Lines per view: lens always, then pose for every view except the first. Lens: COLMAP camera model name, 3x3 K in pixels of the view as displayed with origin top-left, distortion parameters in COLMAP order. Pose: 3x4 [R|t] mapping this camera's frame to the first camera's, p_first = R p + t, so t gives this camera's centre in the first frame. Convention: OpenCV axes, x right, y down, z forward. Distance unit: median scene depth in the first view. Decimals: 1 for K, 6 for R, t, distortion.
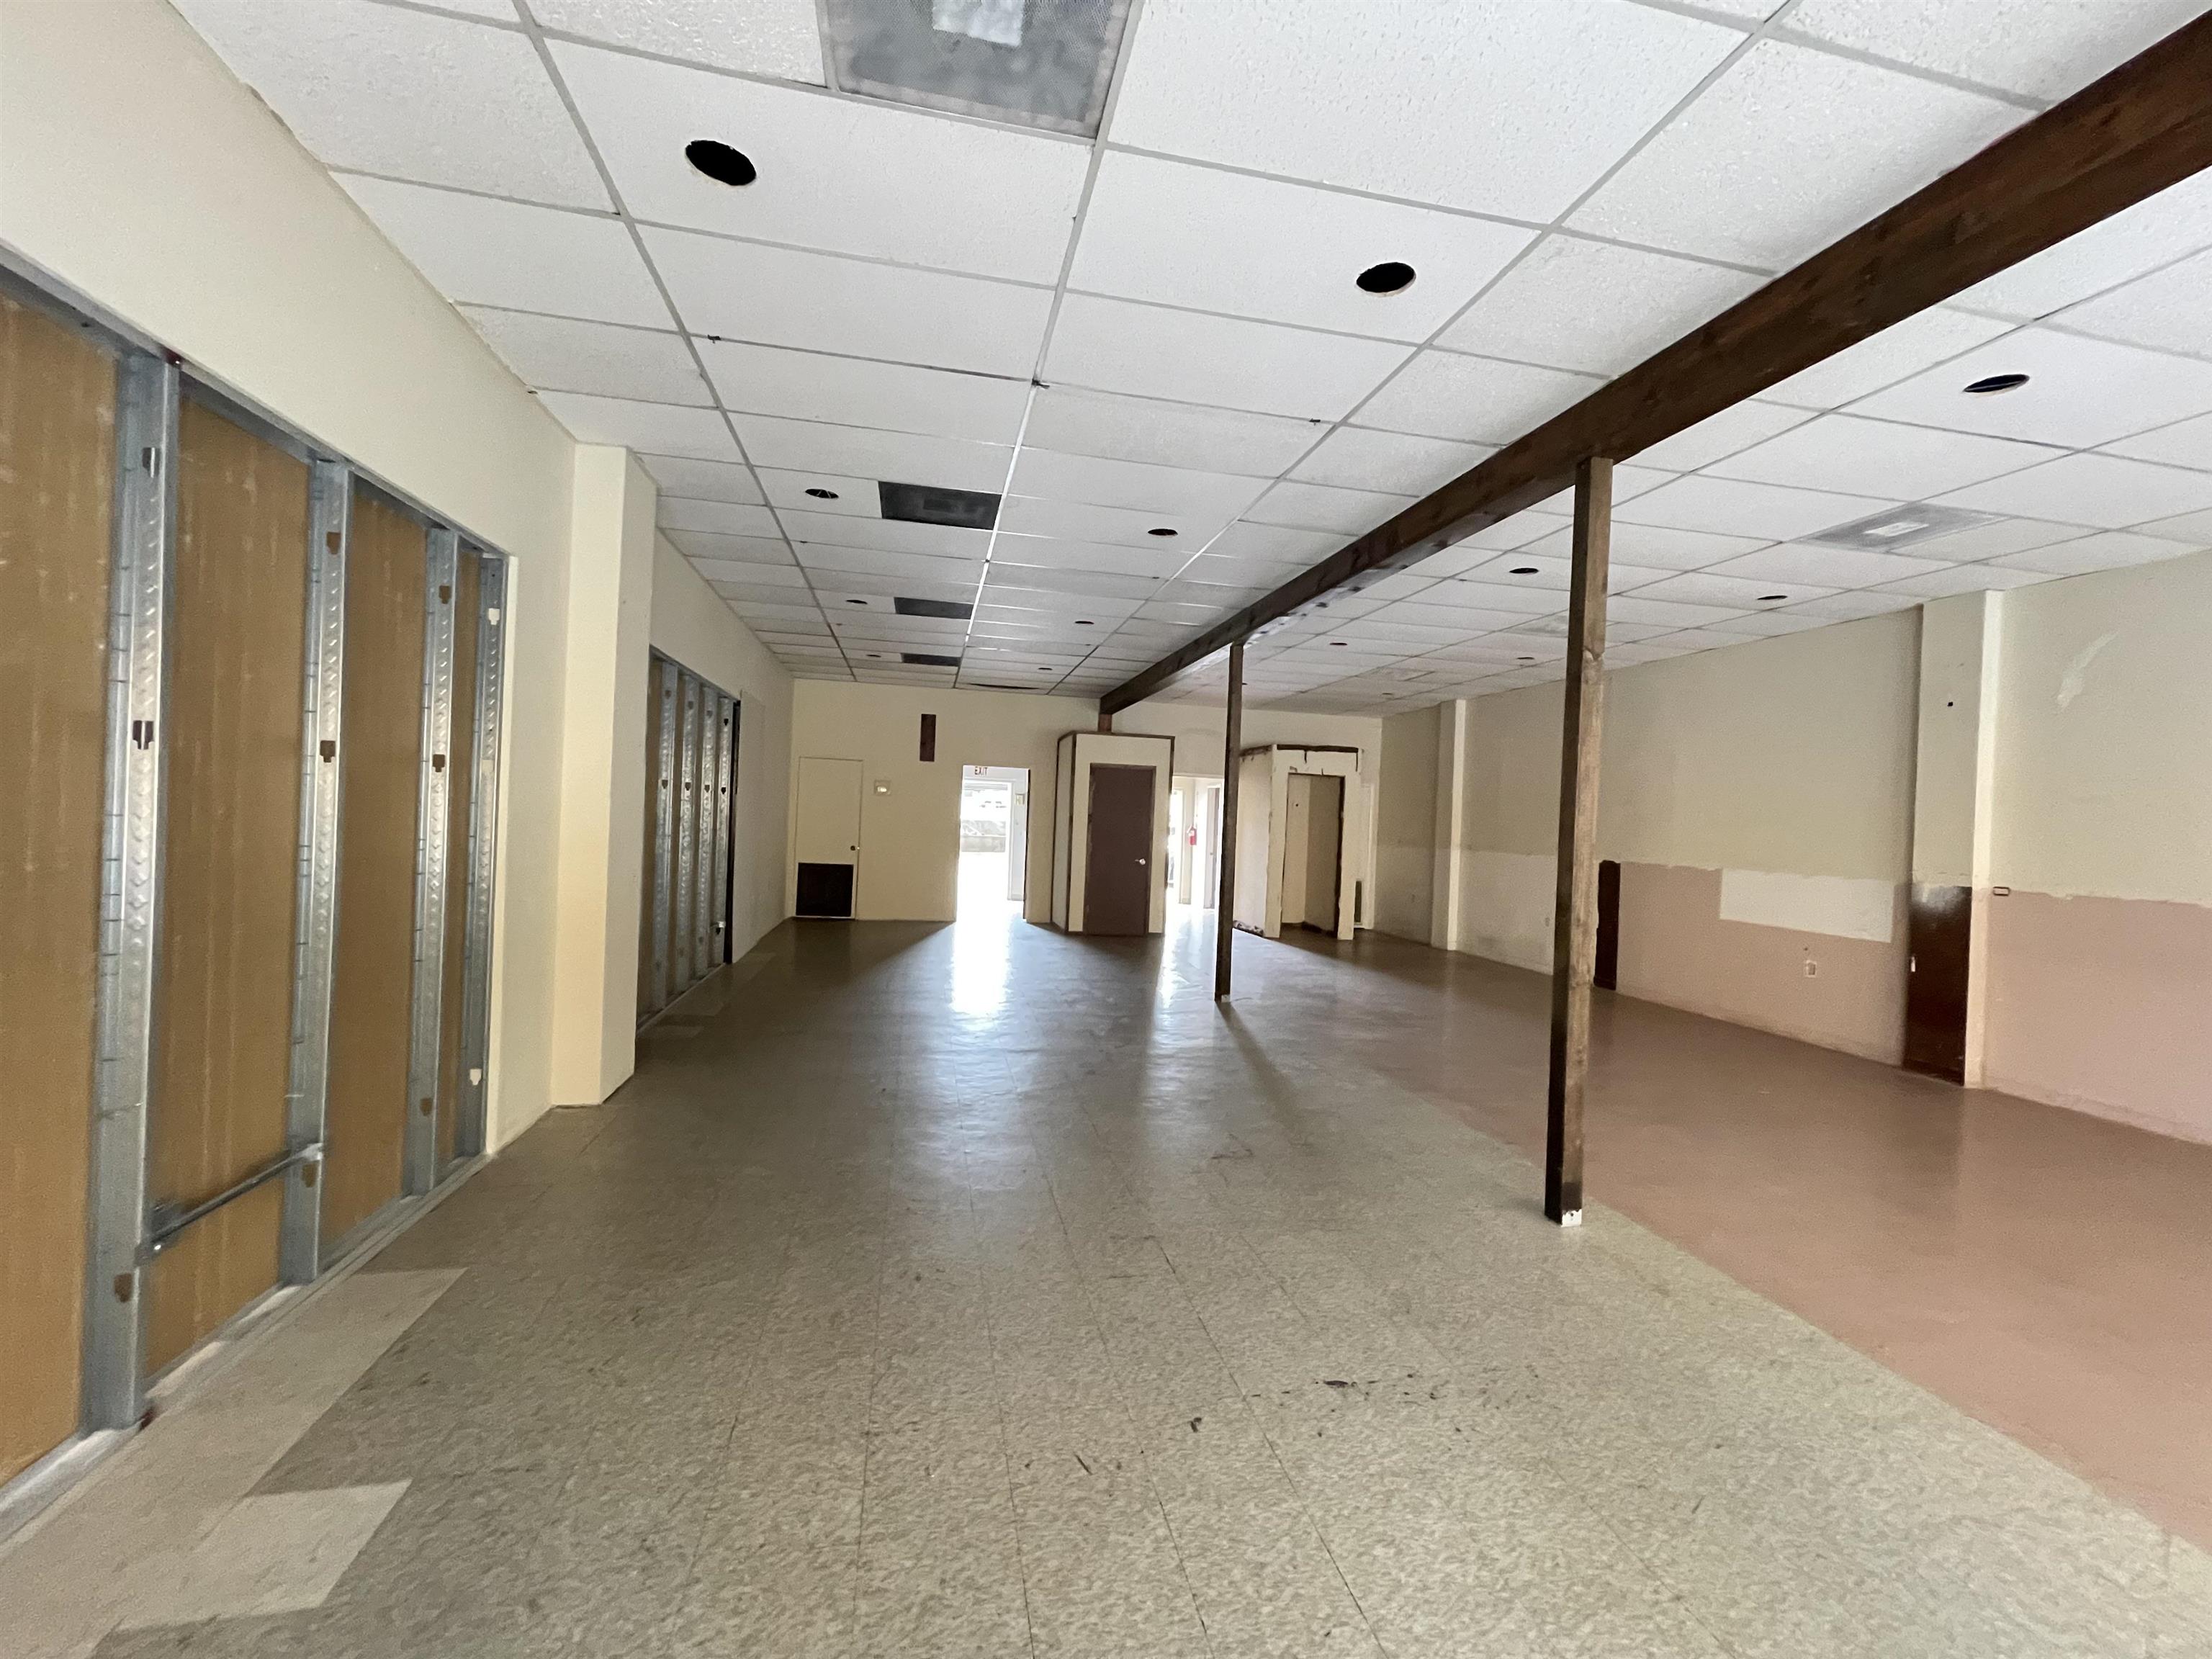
lens RADIAL K [[895.7, 0, 1102.7], [0, 895.7, 819.9], [0, 0, 1]] dist [-0.001539, 0.000551]
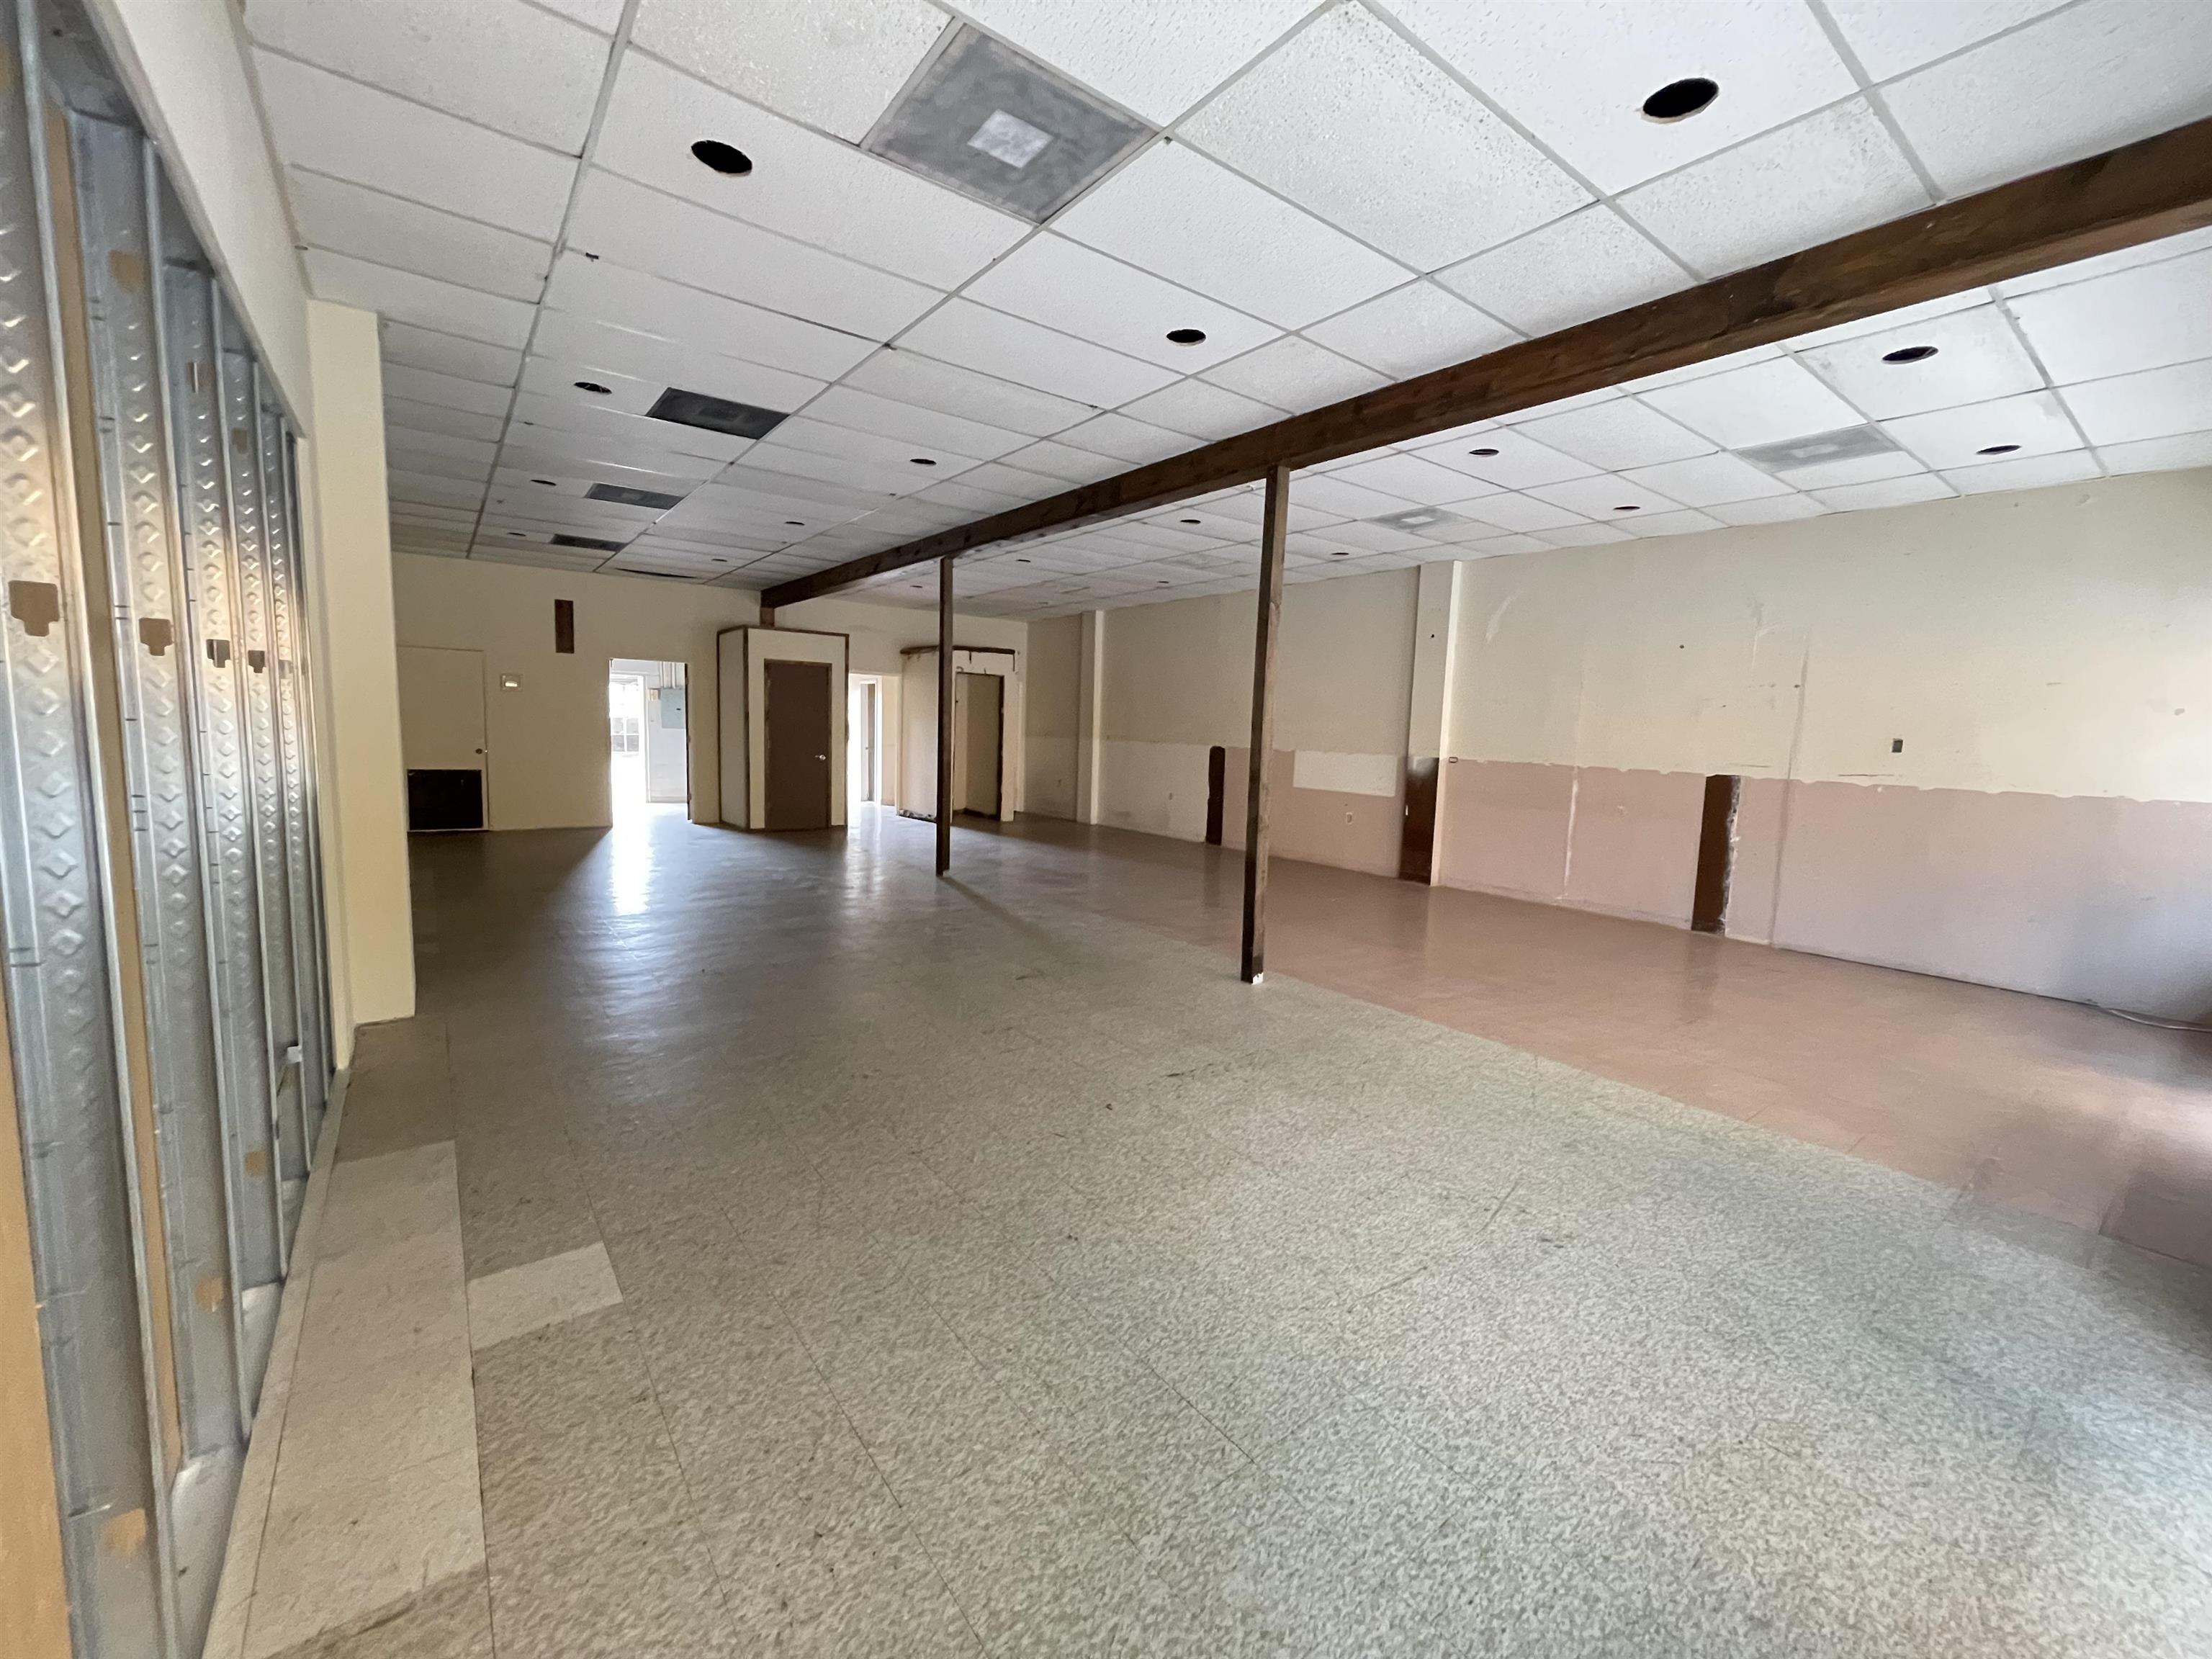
lens RADIAL K [[895.7, 0, 1102.7], [0, 895.7, 819.9], [0, 0, 1]] dist [-0.001539, 0.000551]
pose [[0.901951, -0.057652, 0.427973, -0.205281], [0.006210, 0.992678, 0.120635, -0.007516], [-0.431794, -0.106149, 0.895704, -0.133504]]
